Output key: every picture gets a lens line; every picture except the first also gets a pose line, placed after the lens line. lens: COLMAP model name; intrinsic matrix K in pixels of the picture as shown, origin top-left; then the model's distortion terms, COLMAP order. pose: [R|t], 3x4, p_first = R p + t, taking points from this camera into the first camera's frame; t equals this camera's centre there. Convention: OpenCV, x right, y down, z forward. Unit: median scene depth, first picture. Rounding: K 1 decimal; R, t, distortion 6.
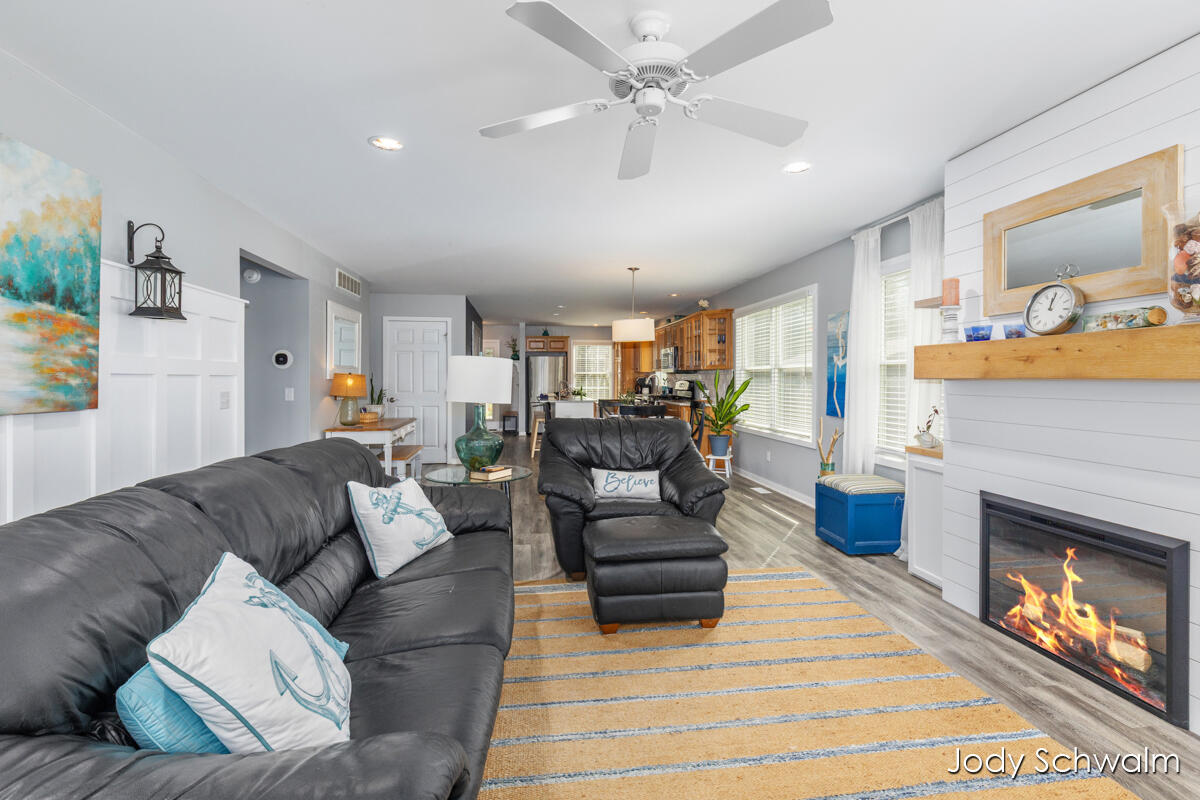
lens RADIAL K [[542.2, 0, 599.6], [0, 542.2, 387.7], [0, 0, 1]] dist [0.005361, -0.002855]
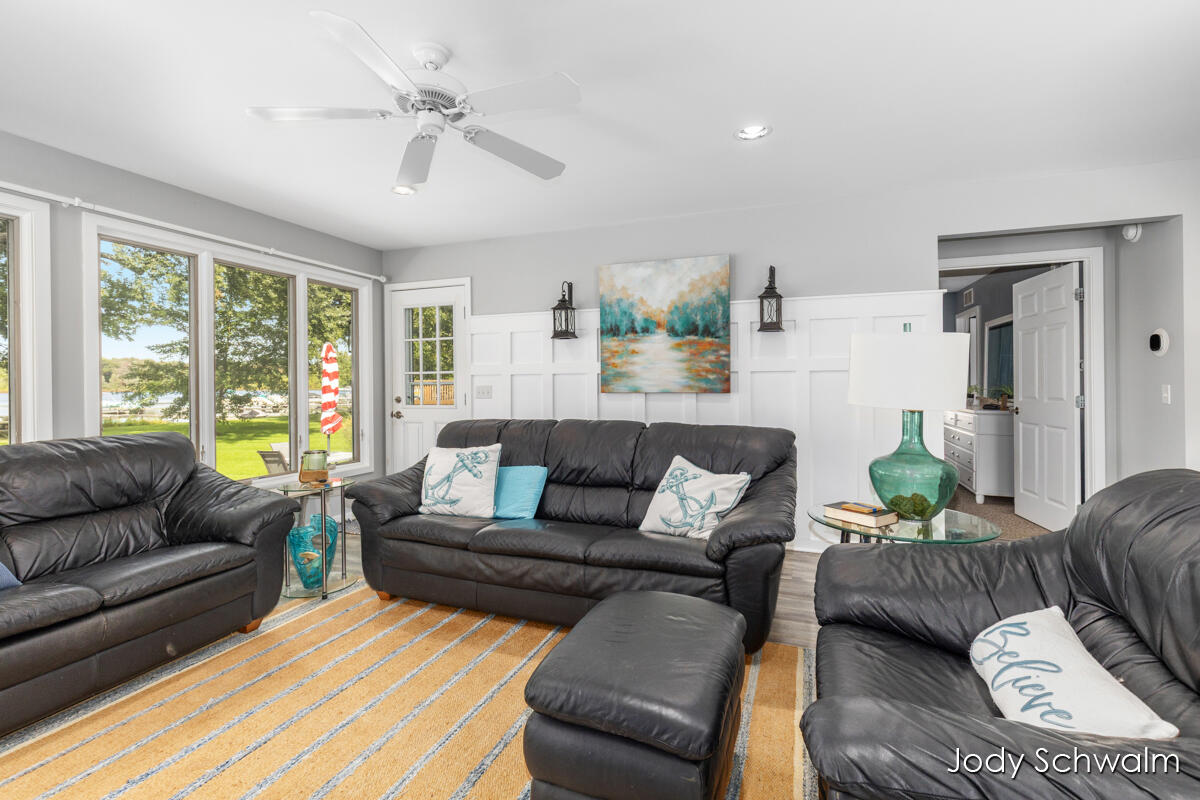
lens RADIAL K [[542.2, 0, 598.3], [0, 542.2, 391.3], [0, 0, 1]] dist [0.005361, -0.002855]
pose [[-0.484059, 0.014599, -0.874914, 0.772849], [-0.009824, 0.999707, 0.022116, 0.001195], [0.874980, 0.019300, -0.483774, 1.561063]]
